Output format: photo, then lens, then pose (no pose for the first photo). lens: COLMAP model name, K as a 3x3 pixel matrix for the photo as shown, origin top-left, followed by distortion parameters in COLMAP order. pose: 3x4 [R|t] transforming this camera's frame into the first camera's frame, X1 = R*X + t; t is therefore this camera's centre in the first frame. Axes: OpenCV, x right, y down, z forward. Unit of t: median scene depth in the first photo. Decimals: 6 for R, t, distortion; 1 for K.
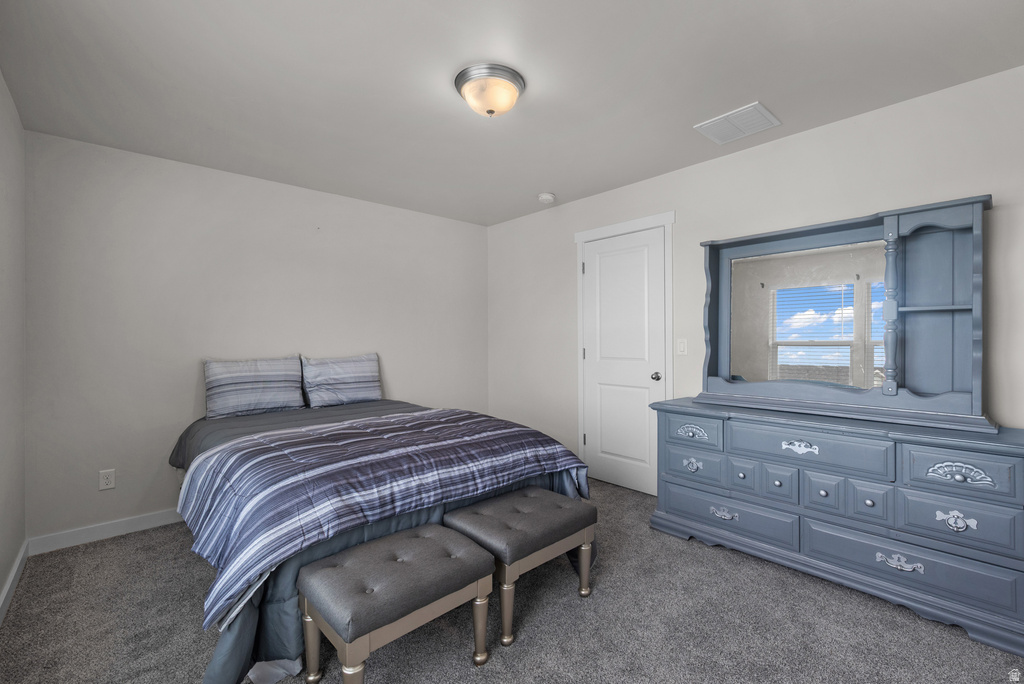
lens RADIAL K [[434.4, 0, 511.8], [0, 434.4, 341.2], [0, 0, 1]] dist [0.004164, 0.000283]
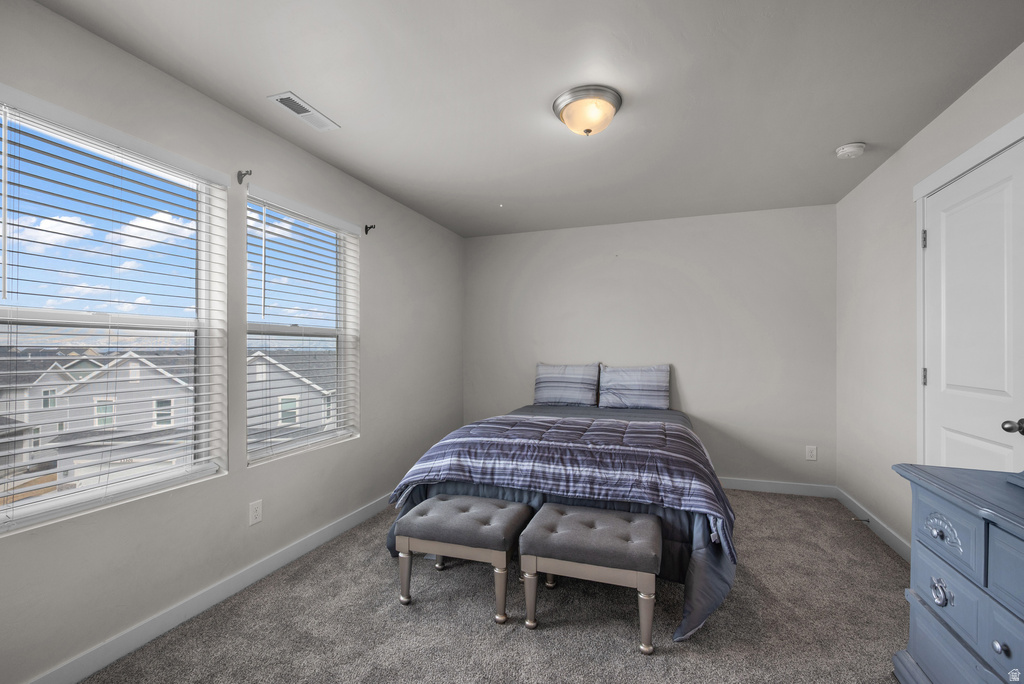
lens RADIAL K [[434.4, 0, 531.9], [0, 434.4, 350.4], [0, 0, 1]] dist [0.004164, 0.000283]
pose [[0.499116, 0.007565, -0.866502, 0.766054], [-0.008639, 0.999956, 0.003754, -0.011513], [0.866492, 0.005612, 0.499159, 0.362888]]
